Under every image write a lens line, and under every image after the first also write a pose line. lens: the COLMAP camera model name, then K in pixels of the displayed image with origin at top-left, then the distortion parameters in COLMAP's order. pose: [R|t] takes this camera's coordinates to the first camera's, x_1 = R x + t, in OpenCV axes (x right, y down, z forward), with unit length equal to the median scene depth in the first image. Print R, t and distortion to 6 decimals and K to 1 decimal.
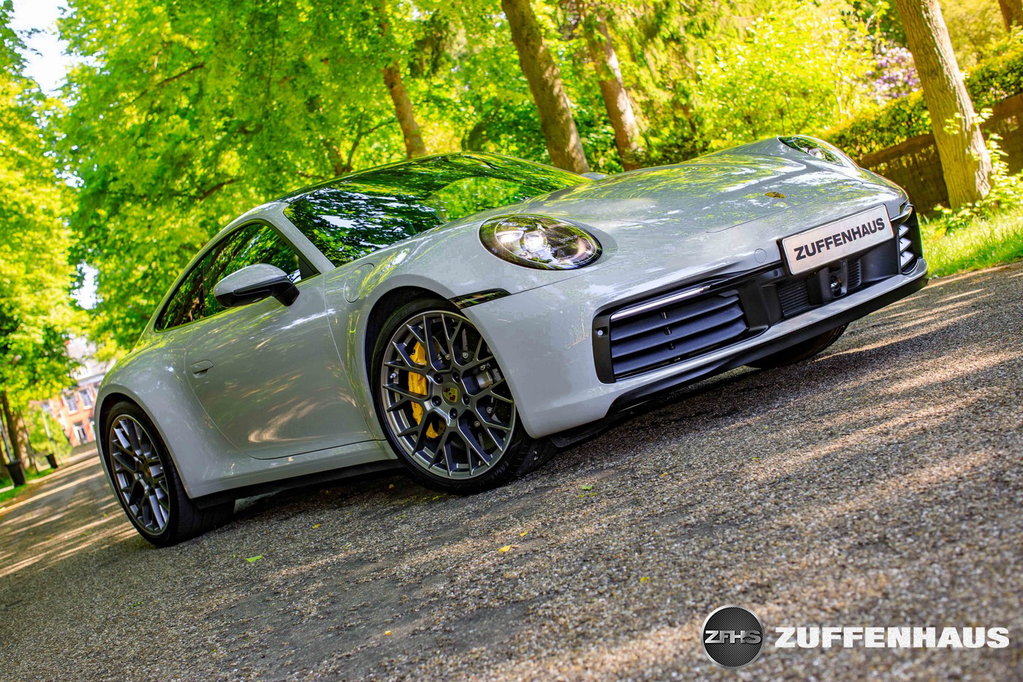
lens RADIAL K [[1429.1, 0, 511.5], [0, 1429.1, 341.0], [0, 0, 1]] dist [-0.349072, 0.785309]
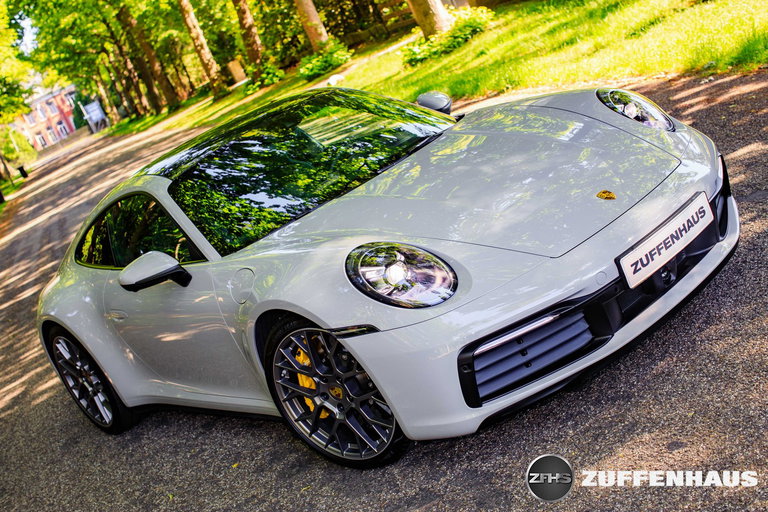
lens RADIAL K [[1072.9, 0, 384.0], [0, 1072.9, 256.0], [0, 0, 1]] dist [-0.349072, 0.785309]
pose [[0.993430, -0.114421, 0.002063, 0.006630], [0.111397, 0.970989, 0.211590, -0.251232], [-0.026213, -0.209970, 0.977356, 0.183632]]
